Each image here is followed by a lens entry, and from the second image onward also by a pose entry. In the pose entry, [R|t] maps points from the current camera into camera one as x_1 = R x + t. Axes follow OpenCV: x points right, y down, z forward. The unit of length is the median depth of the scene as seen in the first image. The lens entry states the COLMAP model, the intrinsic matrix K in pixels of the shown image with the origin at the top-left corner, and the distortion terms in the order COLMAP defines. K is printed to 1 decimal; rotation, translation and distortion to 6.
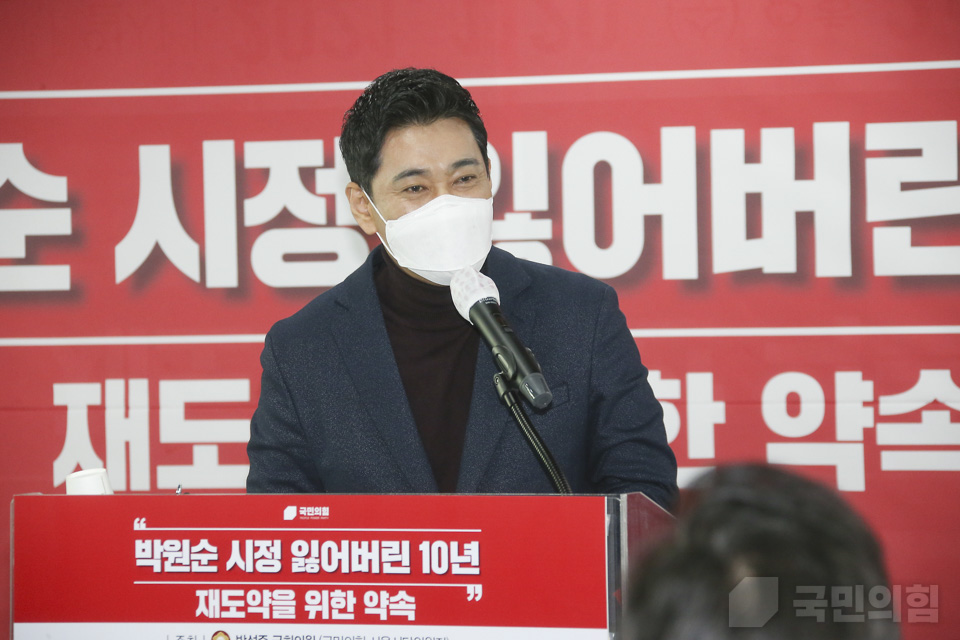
lens RADIAL K [[5049.0, 0, 480.0], [0, 5049.0, 320.0], [0, 0, 1]] dist [0.948346, 11.360009]
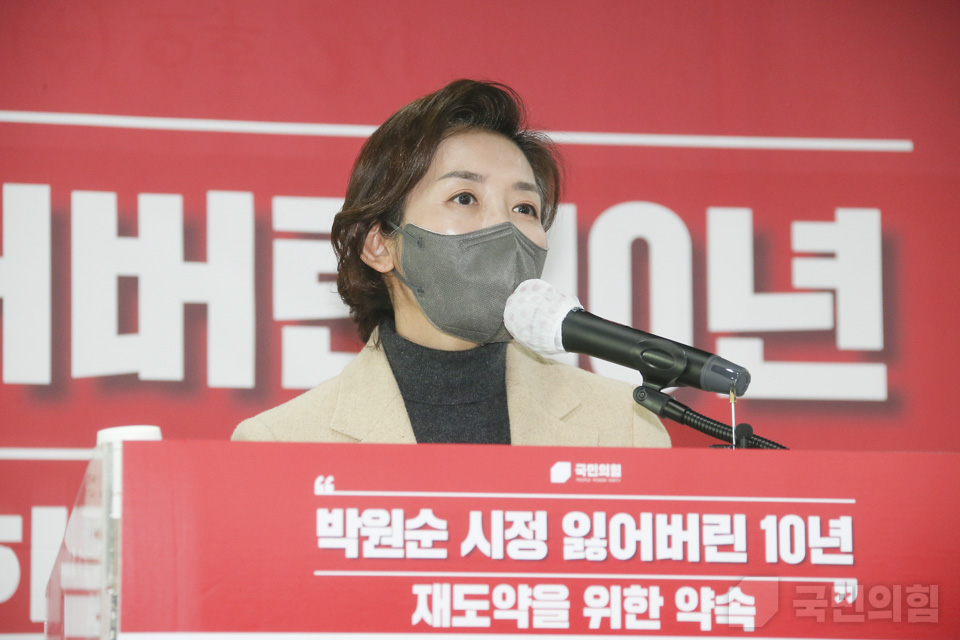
lens RADIAL K [[5049.0, 0, 480.0], [0, 5049.0, 320.0], [0, 0, 1]] dist [0.948346, 11.360009]
pose [[0.845757, 0.069728, 0.528992, -0.406336], [-0.003475, 0.992123, -0.125220, 0.102736], [-0.533556, 0.104068, 0.839338, 0.435467]]
